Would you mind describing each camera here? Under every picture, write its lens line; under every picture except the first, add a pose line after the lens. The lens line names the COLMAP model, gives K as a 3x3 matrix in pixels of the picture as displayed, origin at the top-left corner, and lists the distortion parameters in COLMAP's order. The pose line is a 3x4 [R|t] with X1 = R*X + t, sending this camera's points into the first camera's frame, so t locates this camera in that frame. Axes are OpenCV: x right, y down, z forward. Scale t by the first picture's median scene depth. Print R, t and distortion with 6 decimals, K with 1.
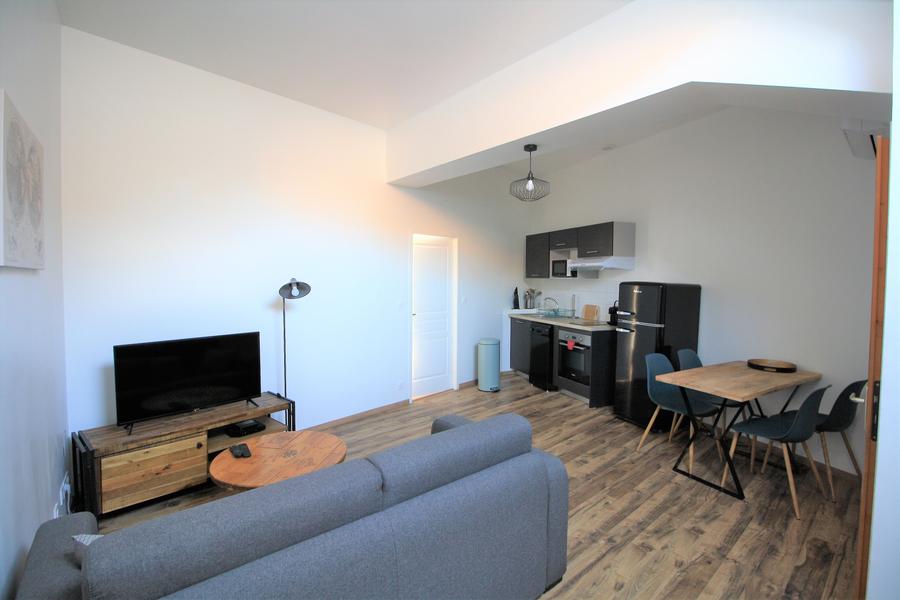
lens RADIAL K [[419.7, 0, 453.5], [0, 419.7, 291.0], [0, 0, 1]] dist [-0.000257, -0.012915]
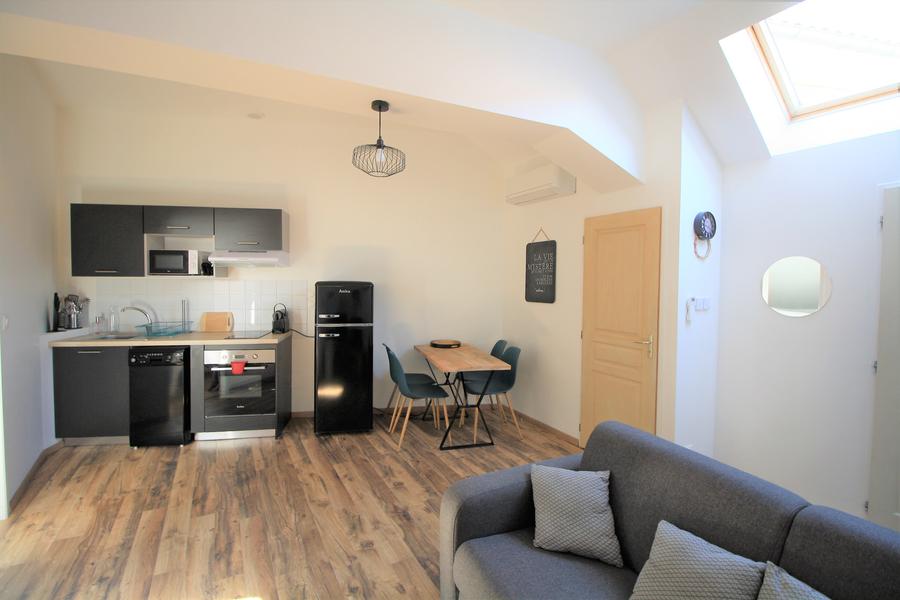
lens RADIAL K [[419.7, 0, 453.5], [0, 419.7, 291.0], [0, 0, 1]] dist [-0.000257, -0.012915]
pose [[0.222421, -0.033184, 0.974386, -0.370819], [0.028458, 0.999216, 0.027534, -0.016306], [-0.974535, 0.021605, 0.223191, 0.490274]]
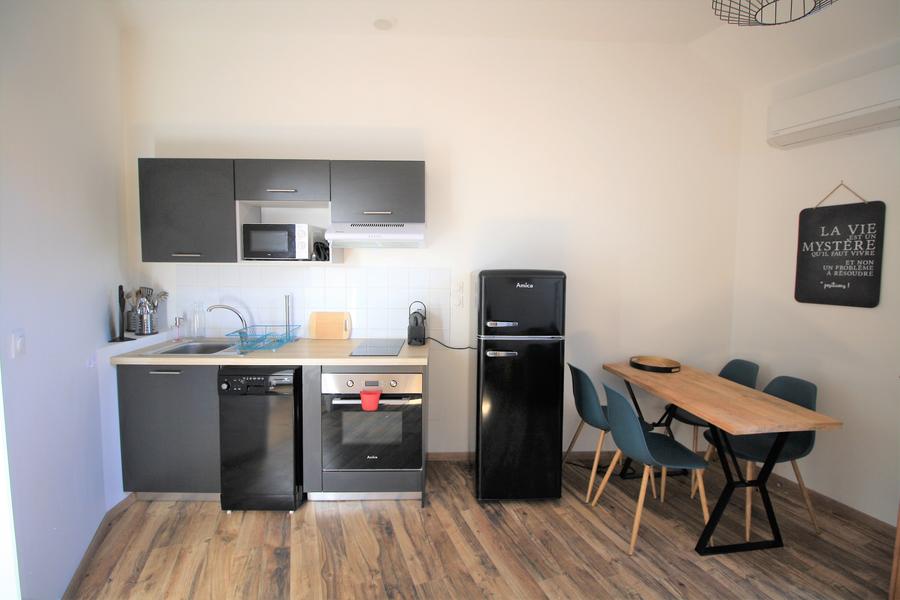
lens RADIAL K [[419.7, 0, 453.5], [0, 419.7, 291.0], [0, 0, 1]] dist [-0.000257, -0.012915]
pose [[0.360996, -0.065321, 0.930277, -0.138044], [0.027422, 0.997856, 0.059425, -0.025930], [-0.932164, 0.004058, 0.362013, 0.775983]]
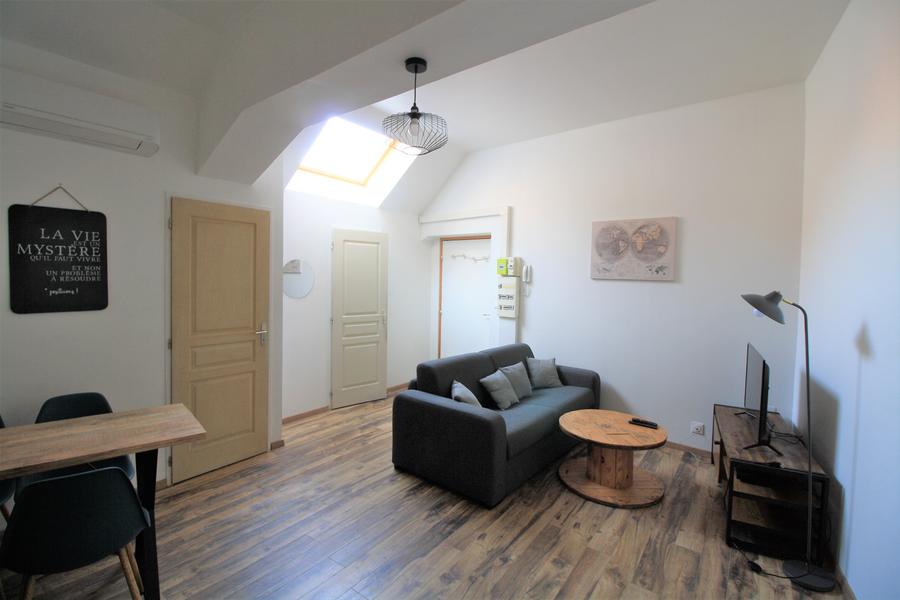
lens RADIAL K [[419.7, 0, 453.5], [0, 419.7, 291.0], [0, 0, 1]] dist [-0.000257, -0.012915]
pose [[-0.976162, -0.020789, -0.216044, 0.175594], [-0.036290, 0.997023, 0.068030, -0.041184], [0.213987, 0.074249, -0.974011, 1.119966]]
